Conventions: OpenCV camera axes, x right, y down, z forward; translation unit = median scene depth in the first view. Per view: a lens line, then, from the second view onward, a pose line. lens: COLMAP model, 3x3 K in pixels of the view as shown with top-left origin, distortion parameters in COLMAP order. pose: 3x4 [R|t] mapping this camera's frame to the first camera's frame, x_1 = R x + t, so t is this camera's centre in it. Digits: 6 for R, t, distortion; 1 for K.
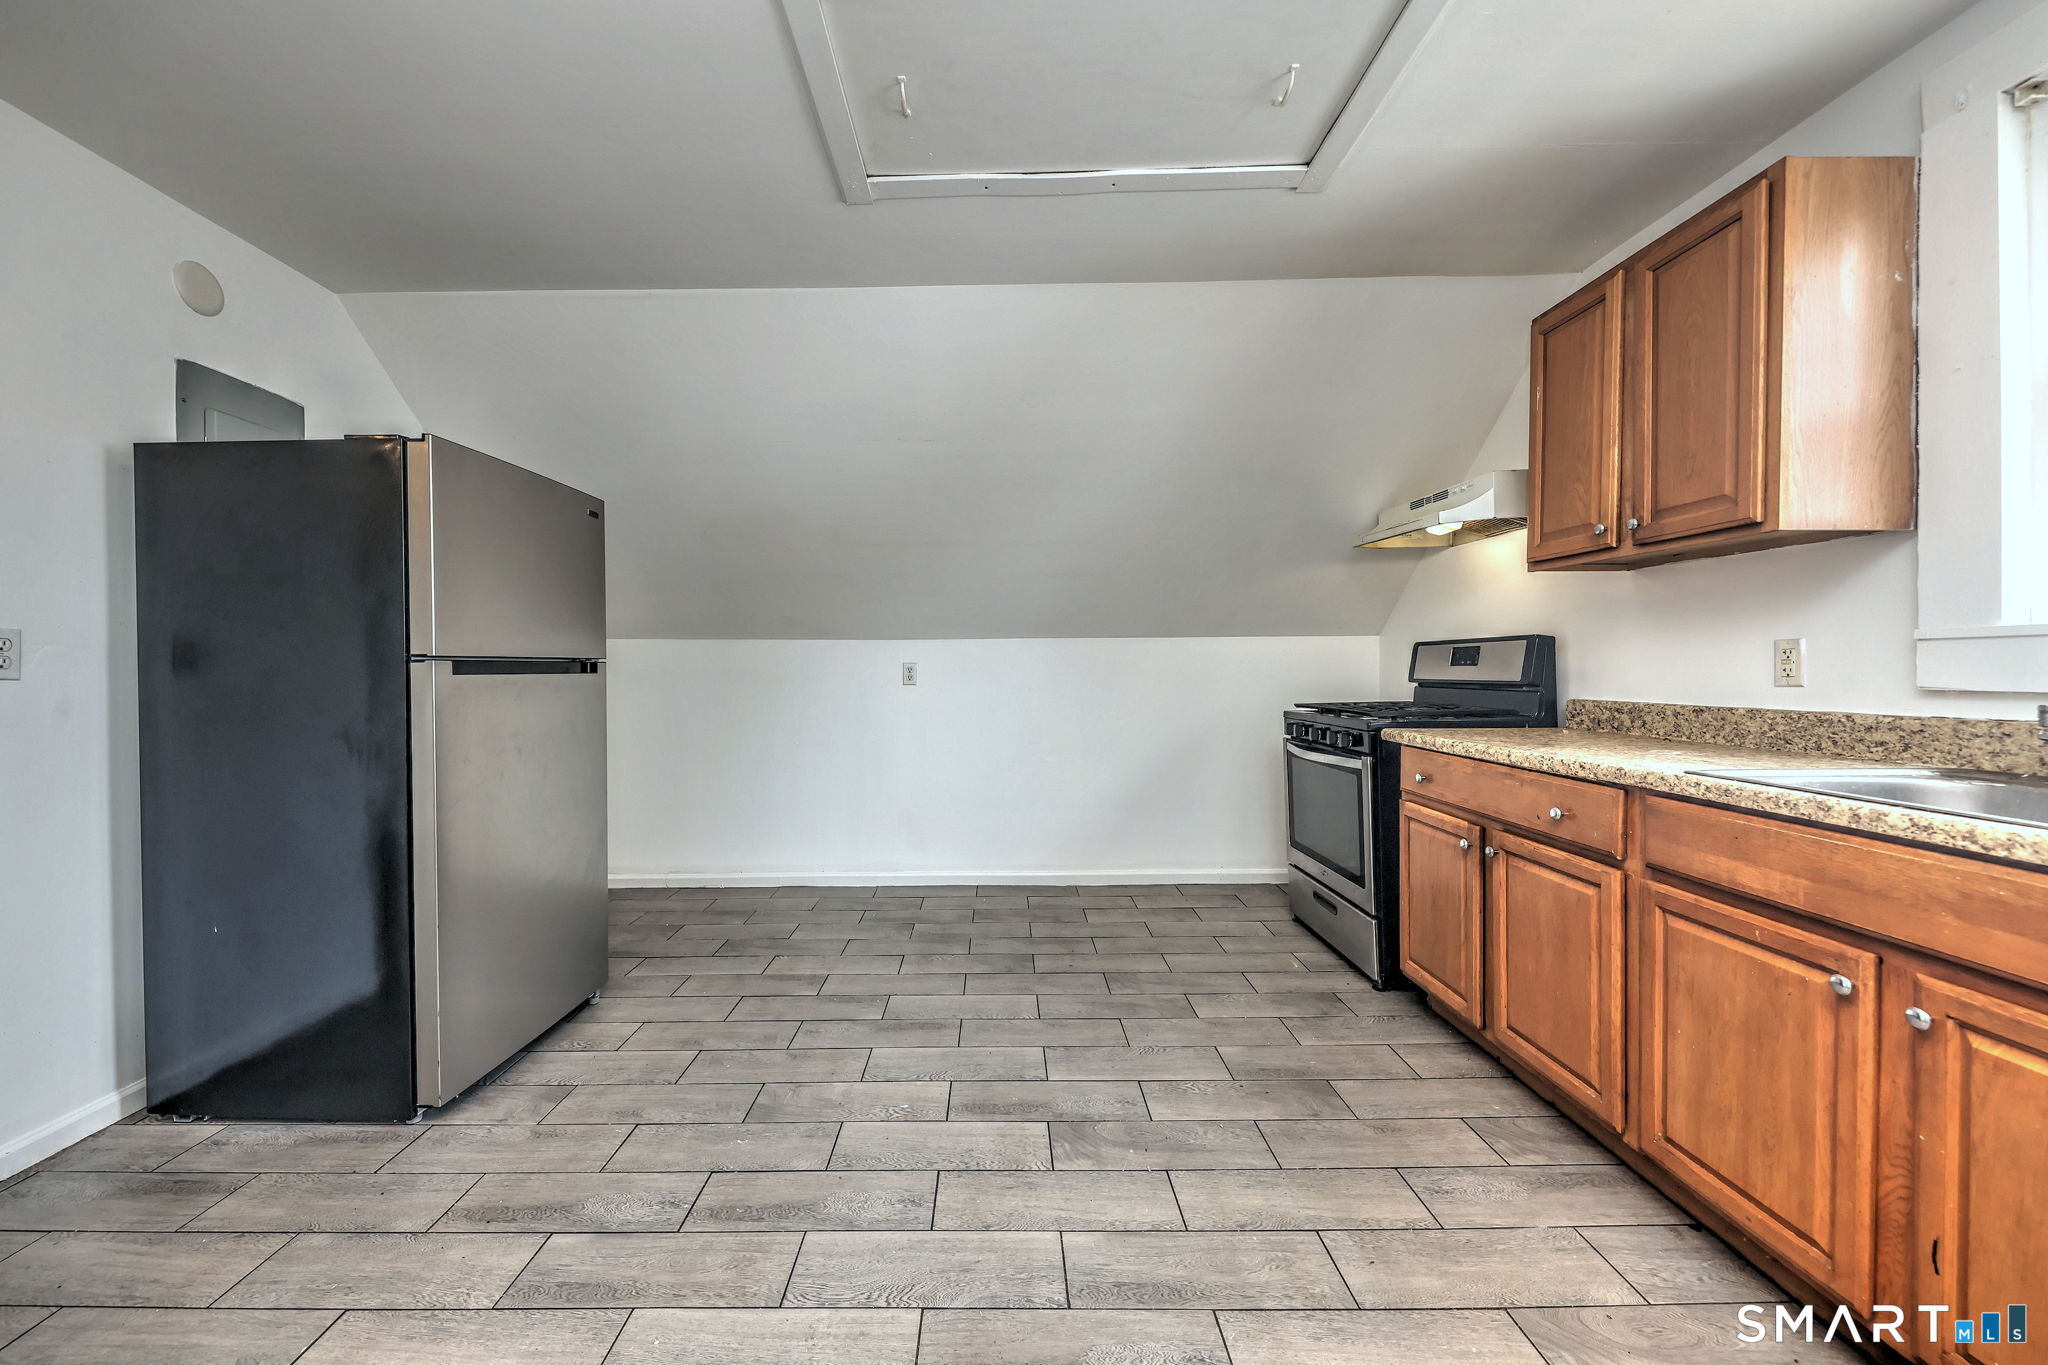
lens RADIAL K [[759.6, 0, 993.0], [0, 759.6, 680.1], [0, 0, 1]] dist [0.013180, -0.007016]
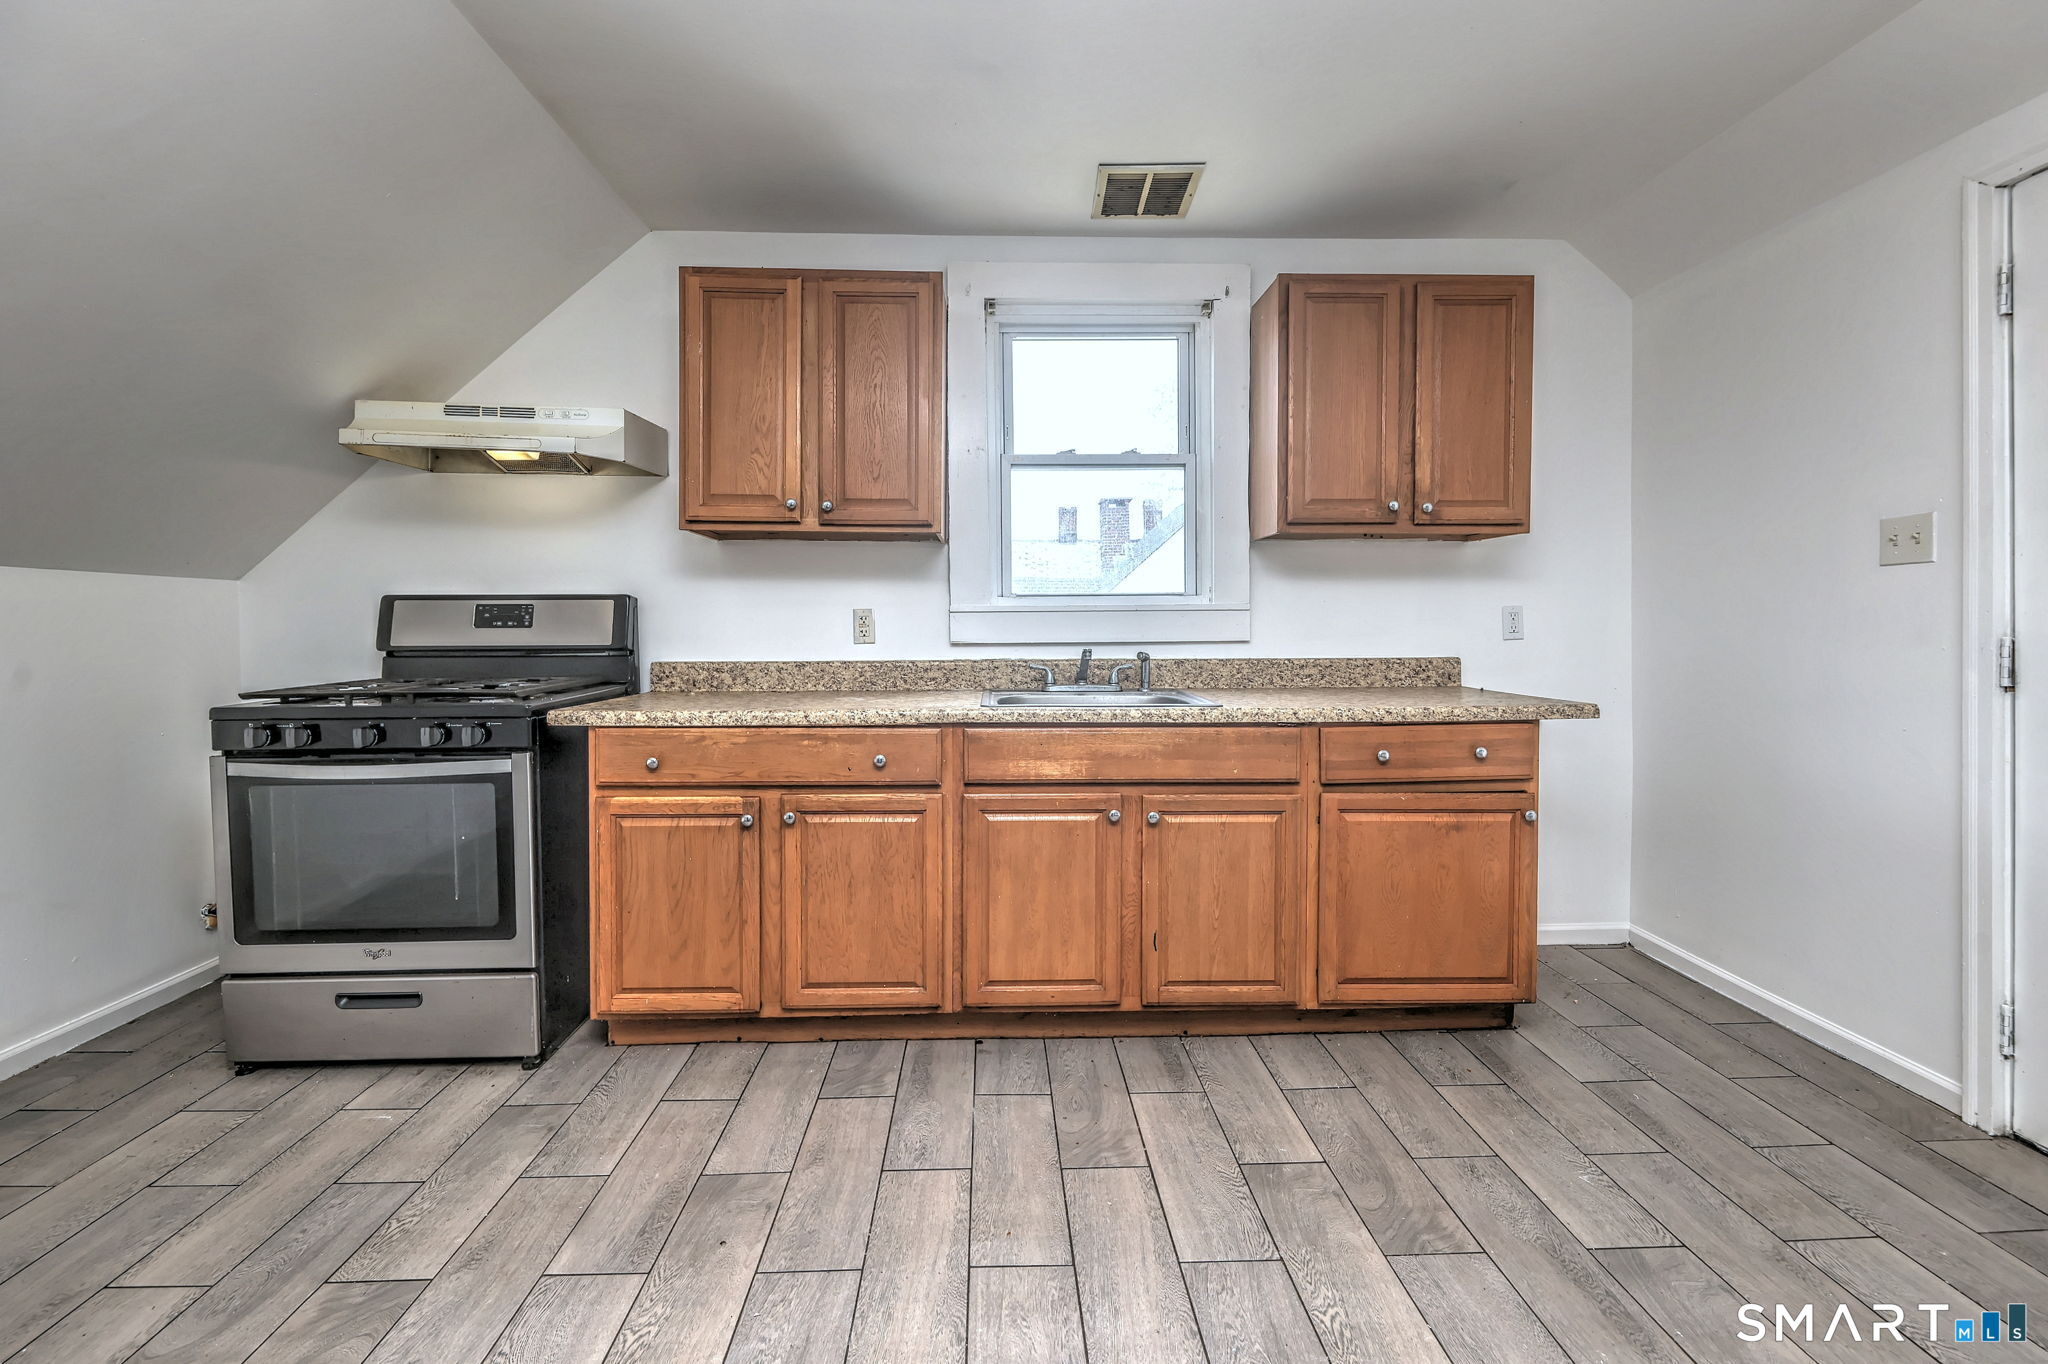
lens RADIAL K [[807.7, 0, 1015.1], [0, 807.7, 637.8], [0, 0, 1]] dist [0.017272, -0.009437]
pose [[-0.039206, -0.007794, 0.999201, -0.419213], [0.017578, 0.999809, 0.008488, -0.009647], [-0.999077, 0.017897, -0.039062, 0.797137]]
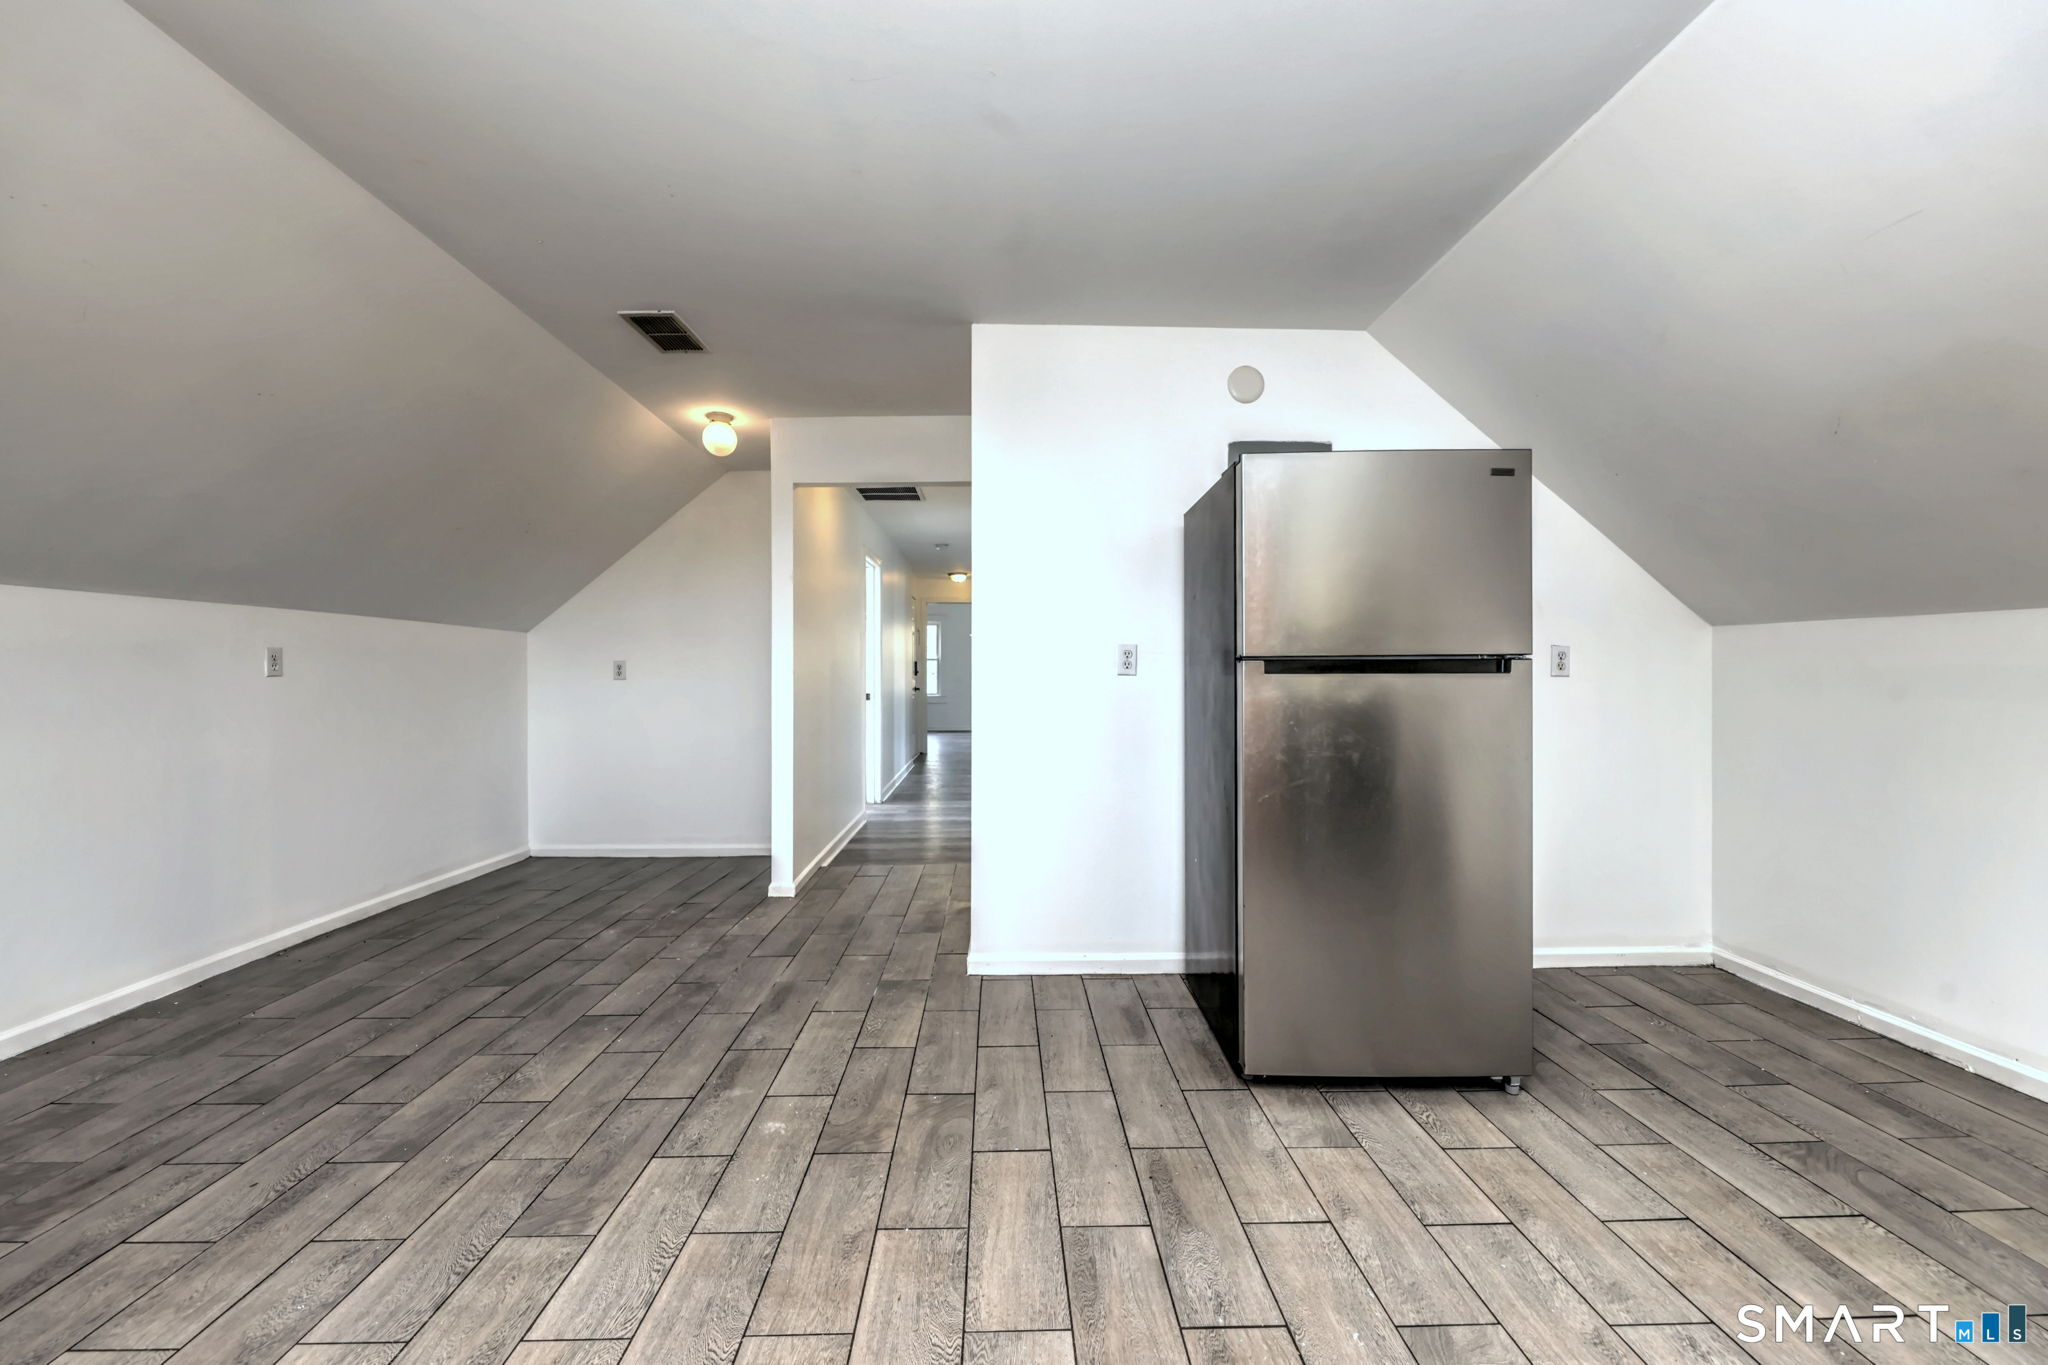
lens RADIAL K [[781.6, 0, 1019.3], [0, 781.6, 676.2], [0, 0, 1]] dist [0.014410, -0.007514]
pose [[0.035048, 0.008291, -0.999351, 0.374956], [-0.011929, 0.999898, 0.007877, -0.009361], [0.999314, 0.011645, 0.035144, 0.644385]]
